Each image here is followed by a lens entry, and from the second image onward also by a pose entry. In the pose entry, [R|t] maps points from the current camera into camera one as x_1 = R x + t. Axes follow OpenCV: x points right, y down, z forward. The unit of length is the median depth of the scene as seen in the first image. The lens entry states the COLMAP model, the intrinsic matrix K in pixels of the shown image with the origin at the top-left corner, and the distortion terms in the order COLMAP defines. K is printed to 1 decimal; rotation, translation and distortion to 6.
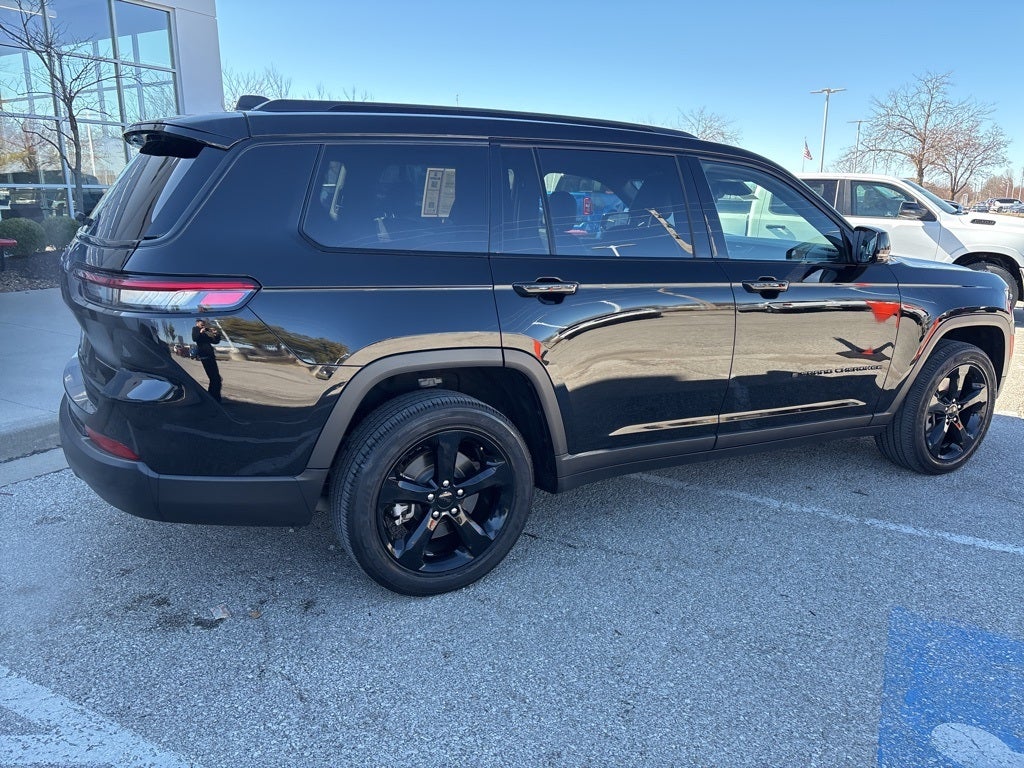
lens RADIAL K [[772.0, 0, 509.3], [0, 772.0, 384.0], [0, 0, 1]] dist [0.047090, -0.053115]
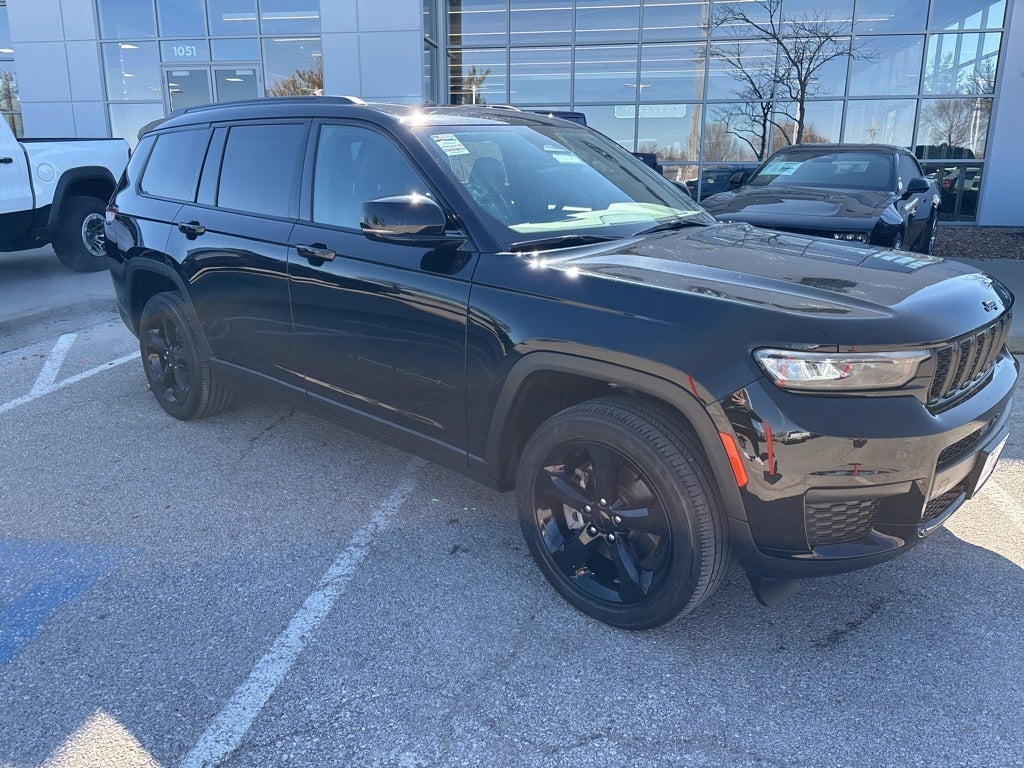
lens RADIAL K [[772.0, 0, 511.1], [0, 772.0, 388.2], [0, 0, 1]] dist [0.047090, -0.053115]
pose [[0.318372, 0.246116, -0.915460, 1.545238], [-0.218171, 0.958809, 0.181896, -0.222318], [0.922519, 0.141817, 0.358953, 1.036723]]
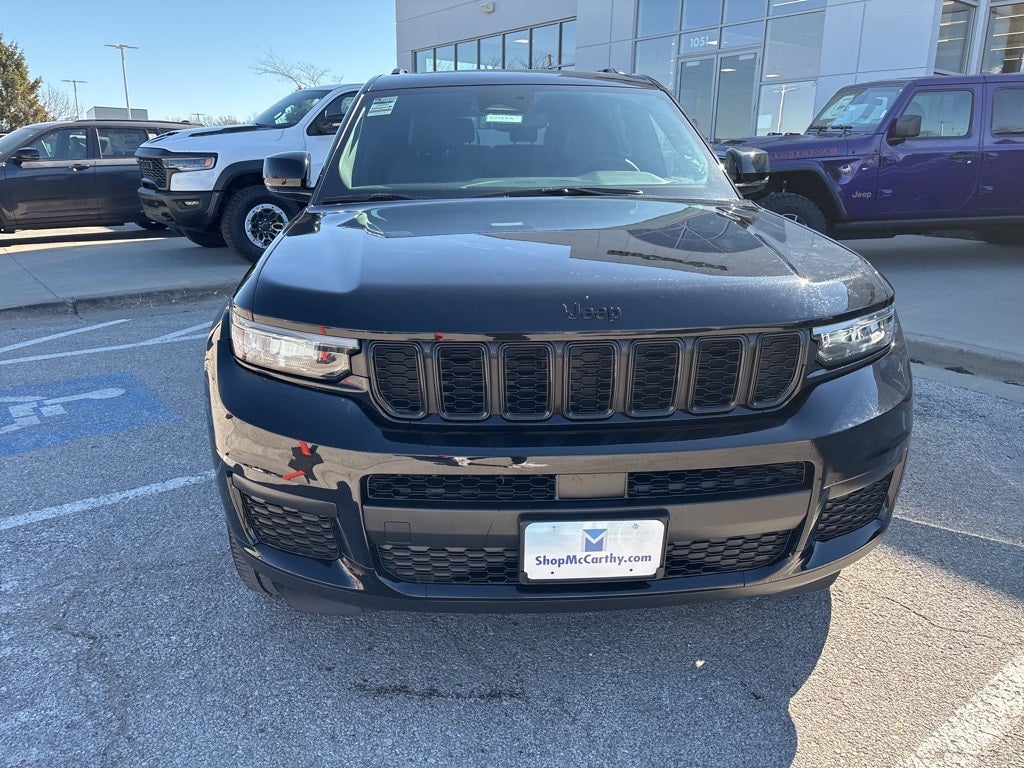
lens RADIAL K [[772.0, 0, 509.9], [0, 772.0, 382.8], [0, 0, 1]] dist [0.047090, -0.053115]
pose [[-0.424968, 0.236896, -0.873661, 1.440411], [-0.222727, 0.908112, 0.354577, -0.403795], [0.877380, 0.345272, -0.333155, 1.944888]]
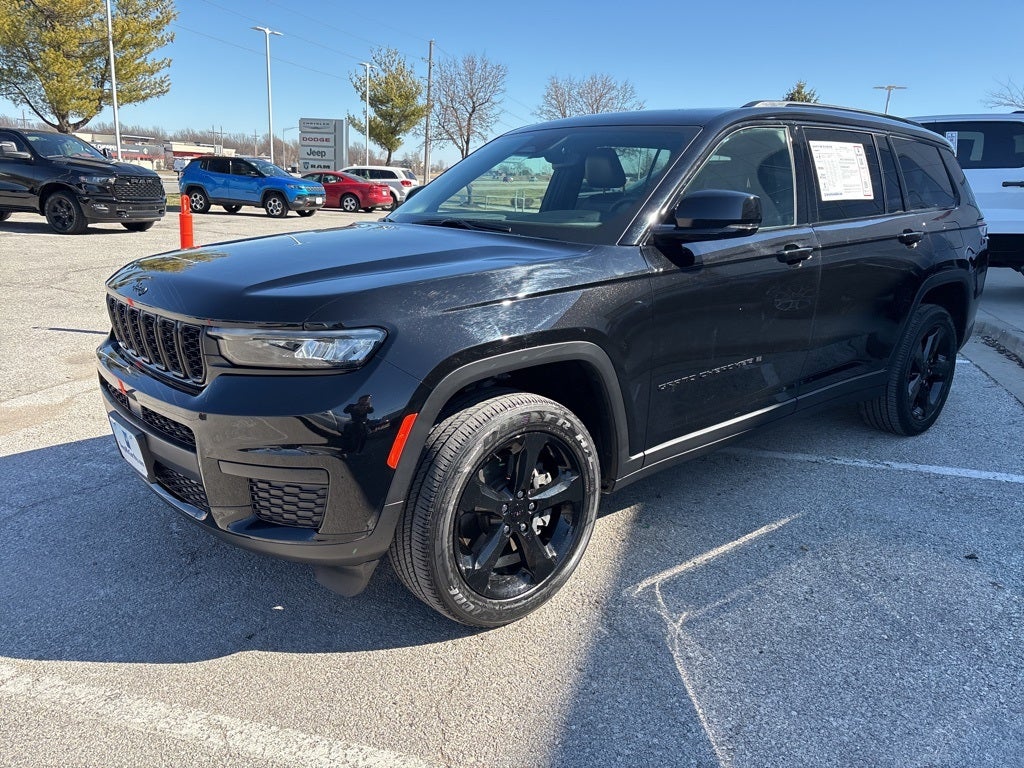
lens RADIAL K [[772.0, 0, 507.2], [0, 772.0, 389.4], [0, 0, 1]] dist [0.047090, -0.053115]
pose [[-0.978601, 0.011780, -0.205429, 0.708791], [-0.088194, 0.877995, 0.470474, -0.600155], [0.185907, 0.478524, -0.858168, 2.638494]]
